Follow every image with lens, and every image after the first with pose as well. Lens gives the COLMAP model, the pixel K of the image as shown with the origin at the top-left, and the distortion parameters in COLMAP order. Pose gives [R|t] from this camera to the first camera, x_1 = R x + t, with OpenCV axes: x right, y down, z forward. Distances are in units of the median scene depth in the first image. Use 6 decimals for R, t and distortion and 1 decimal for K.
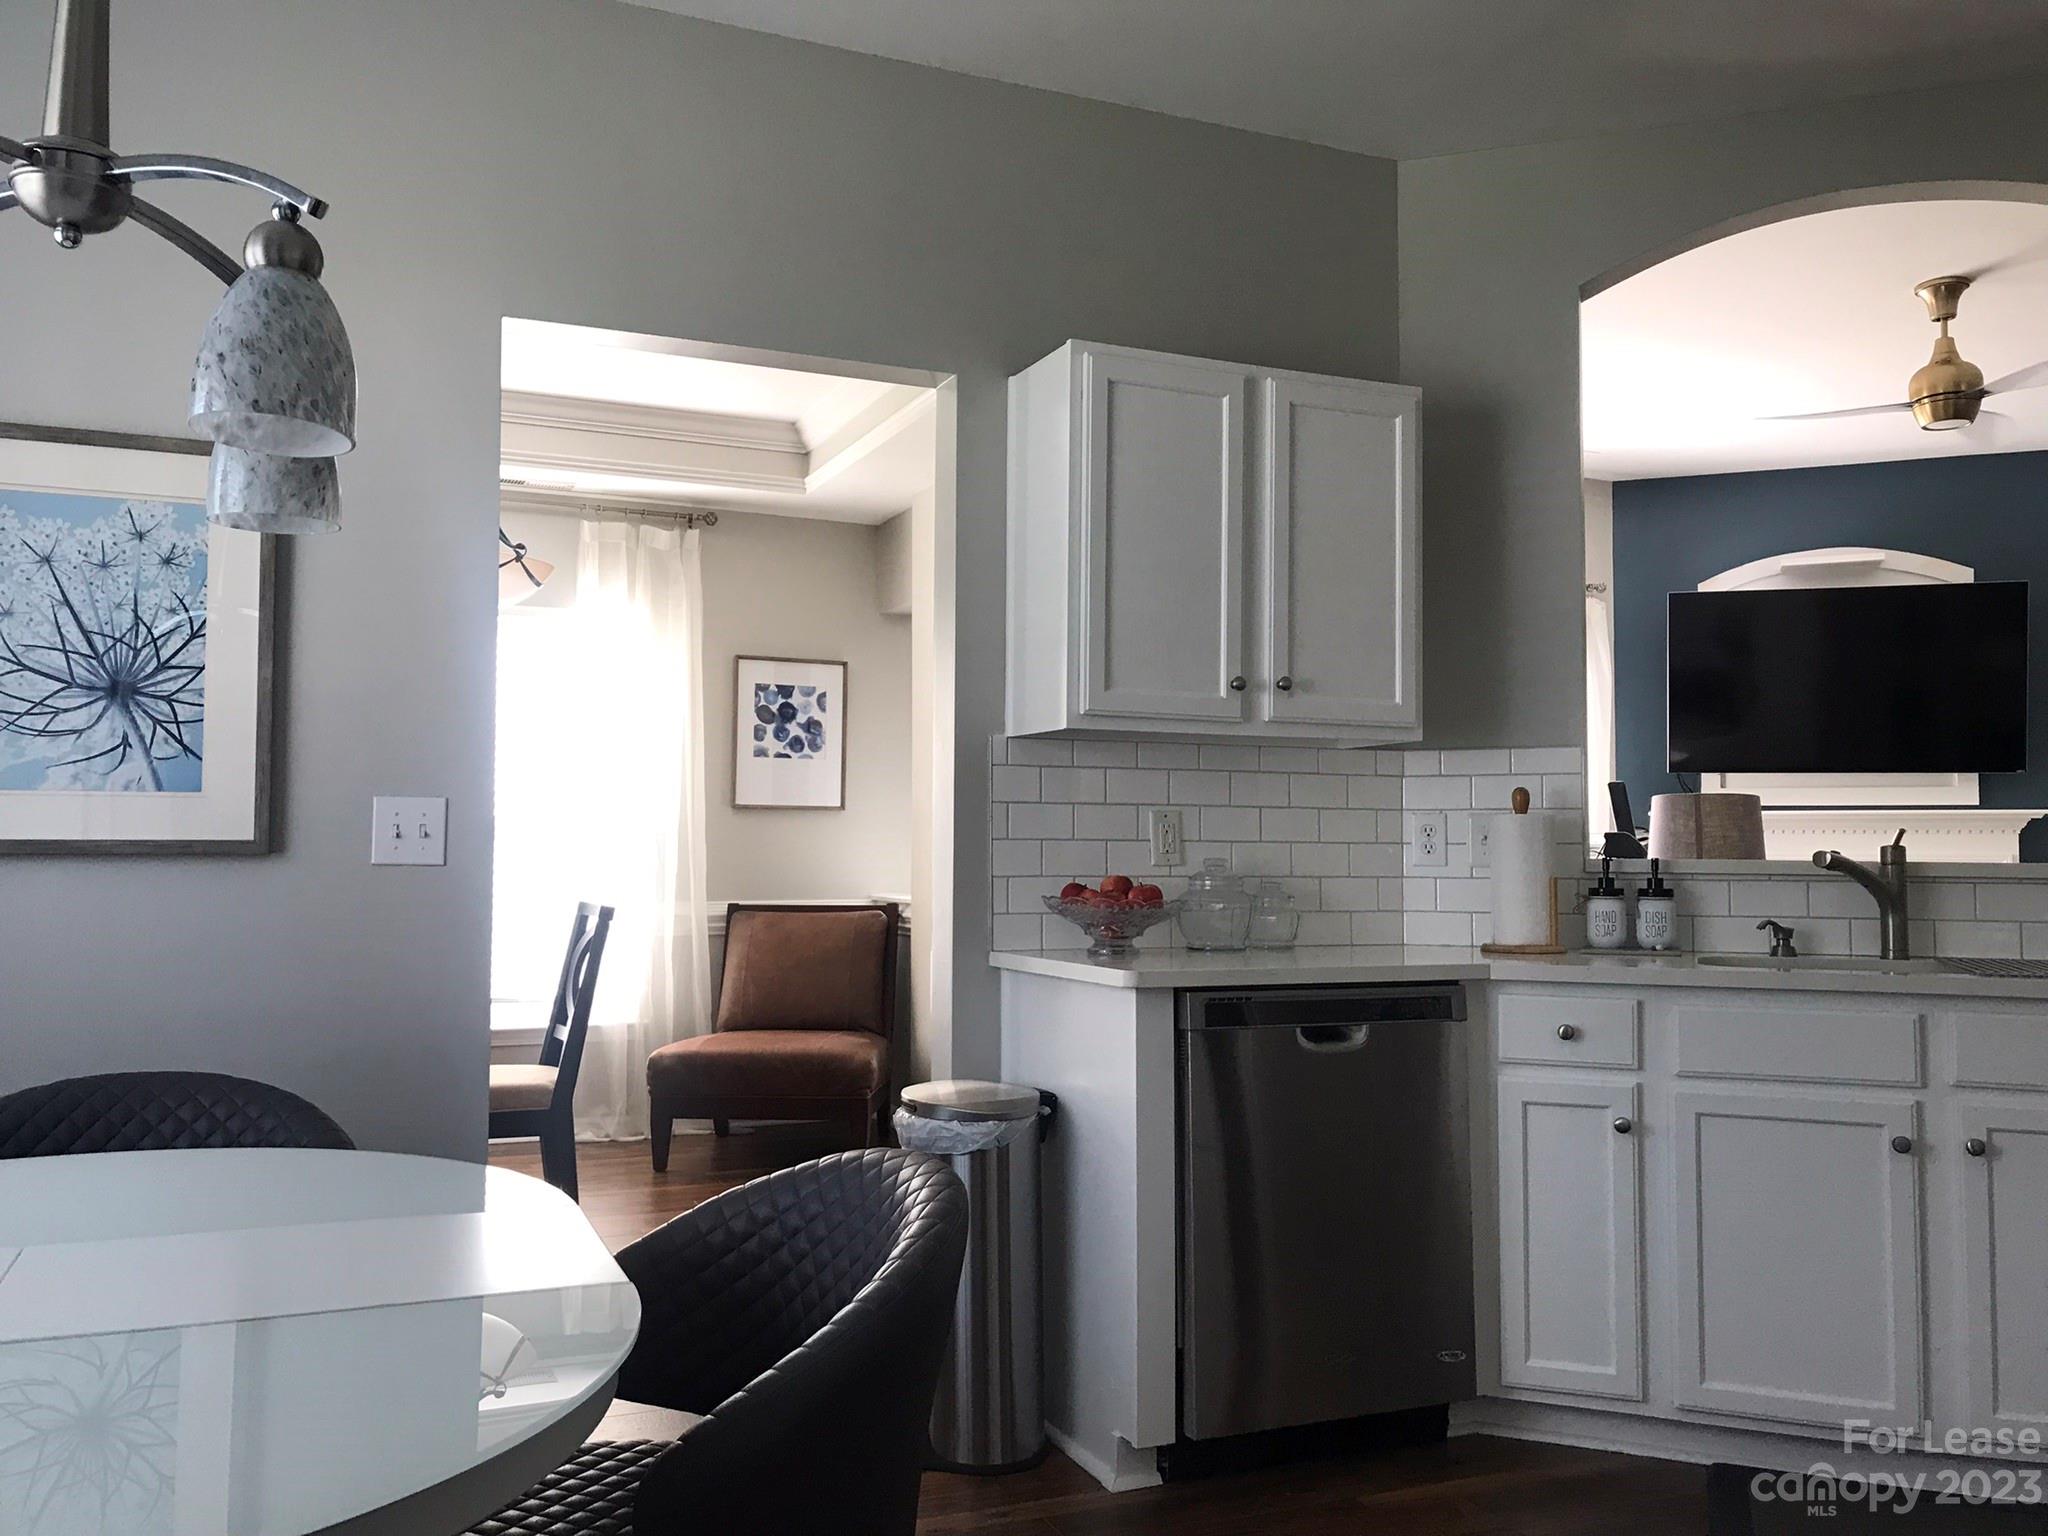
lens RADIAL K [[1672.7, 0, 1024.0], [0, 1672.7, 768.0], [0, 0, 1]] dist [0.046883, 0.000460]
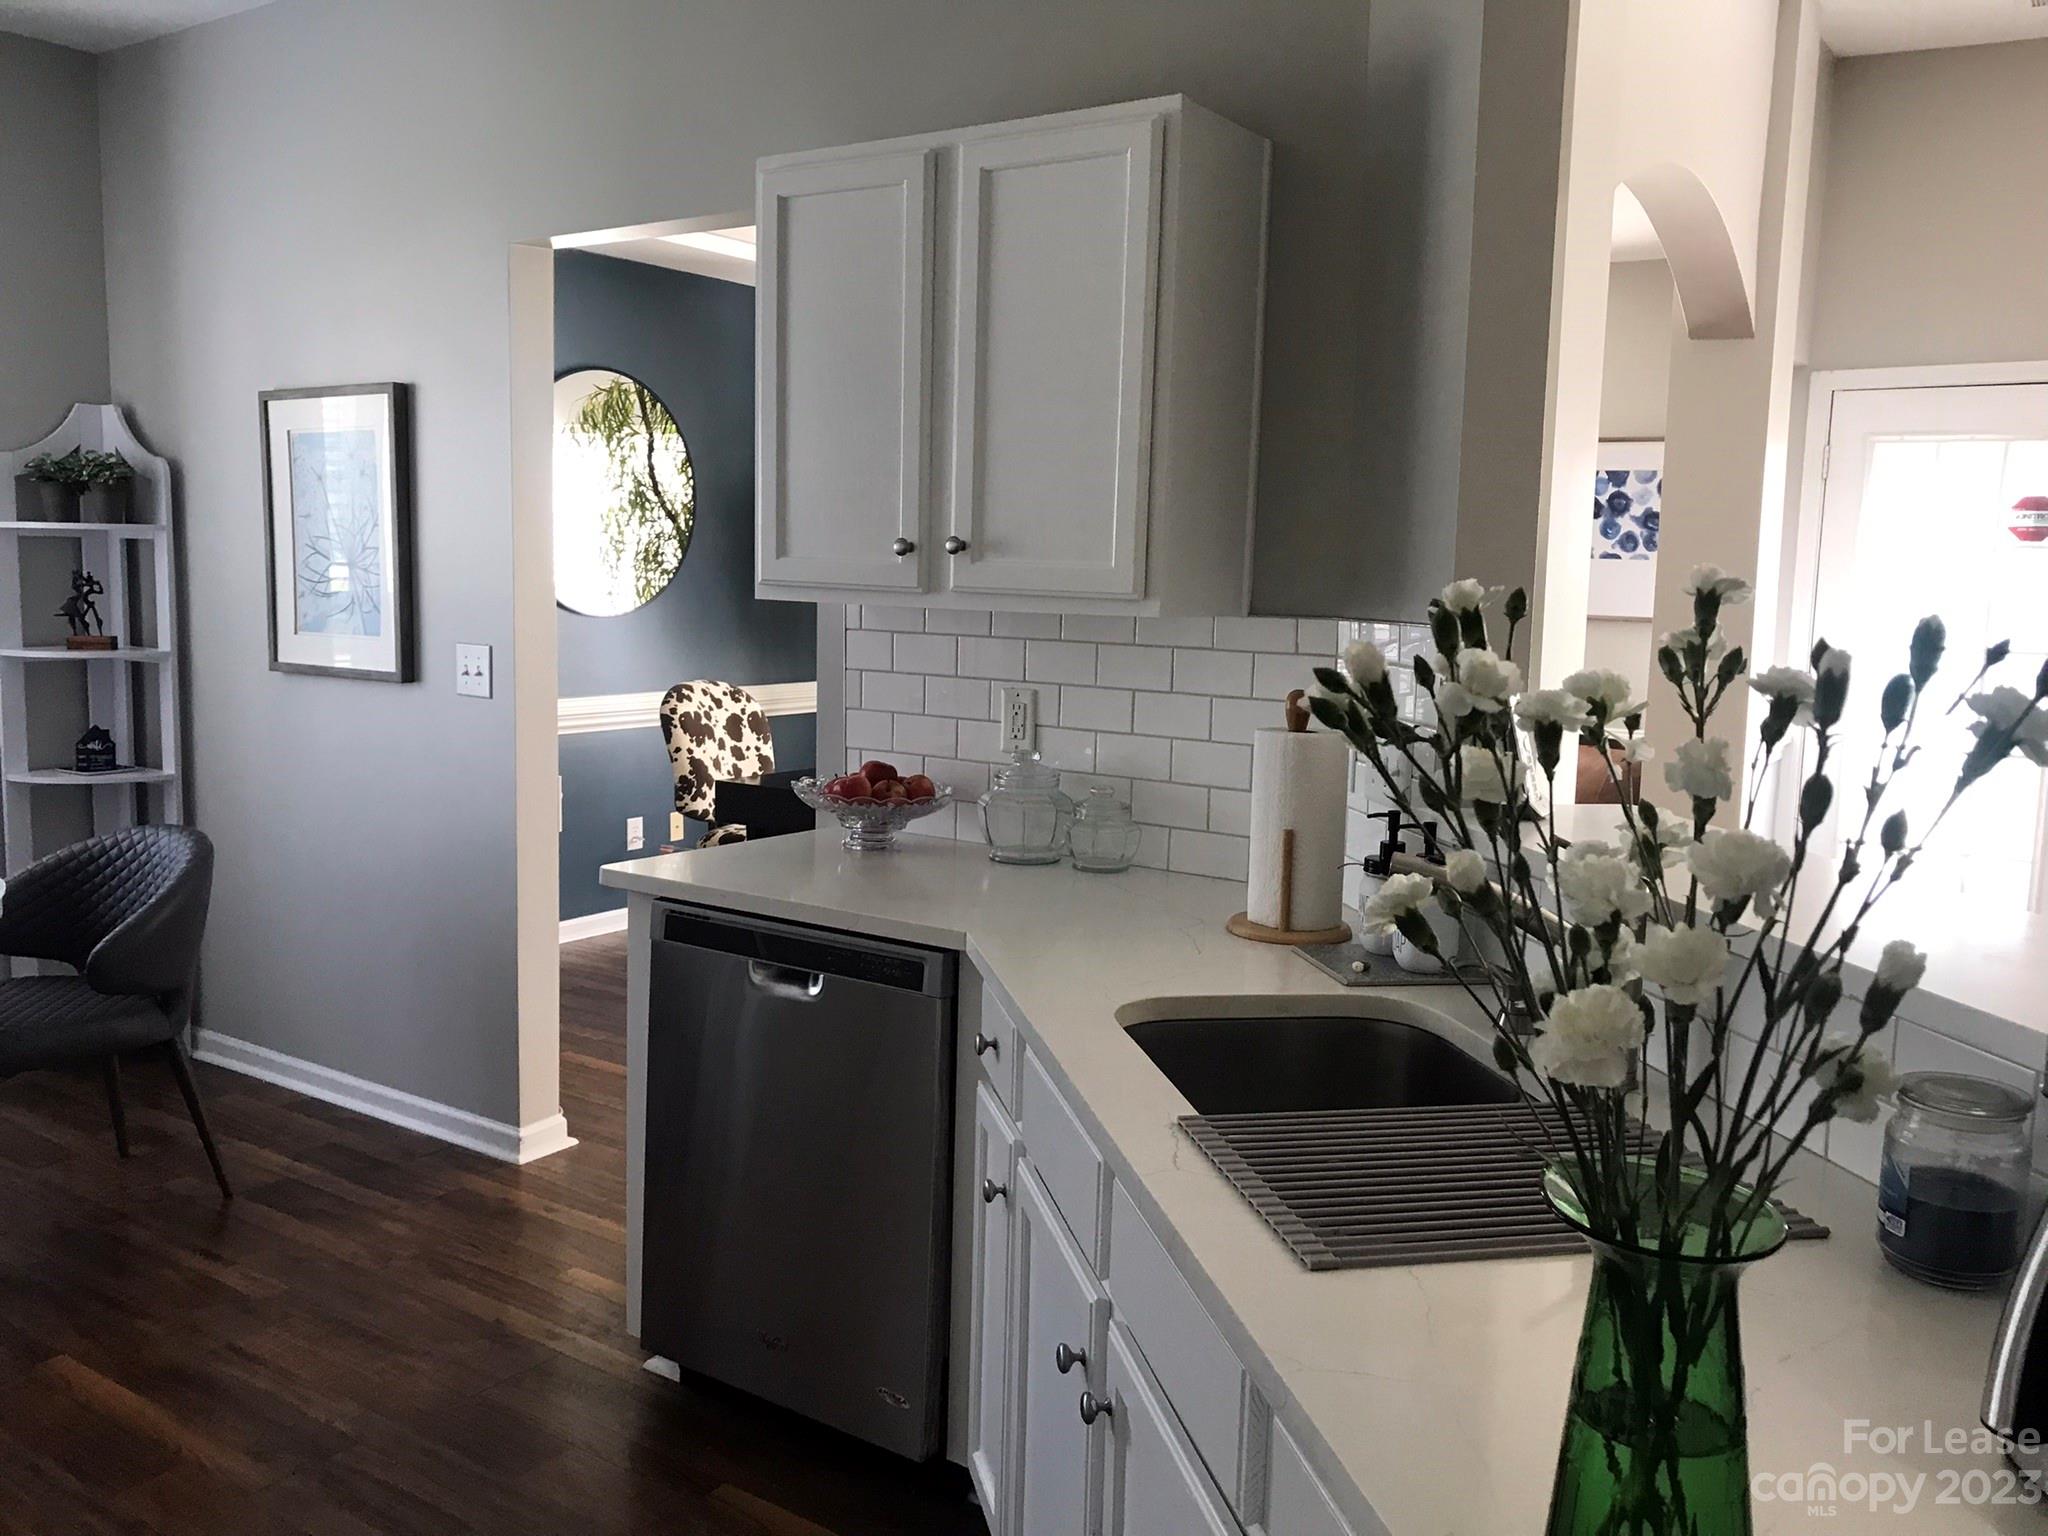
lens RADIAL K [[1672.7, 0, 1024.0], [0, 1672.7, 768.0], [0, 0, 1]] dist [0.046883, 0.000460]
pose [[0.531568, 0.112064, -0.839570, 0.422437], [0.019077, 0.989374, 0.144138, -0.029594], [0.846801, -0.092636, 0.523782, 0.295799]]
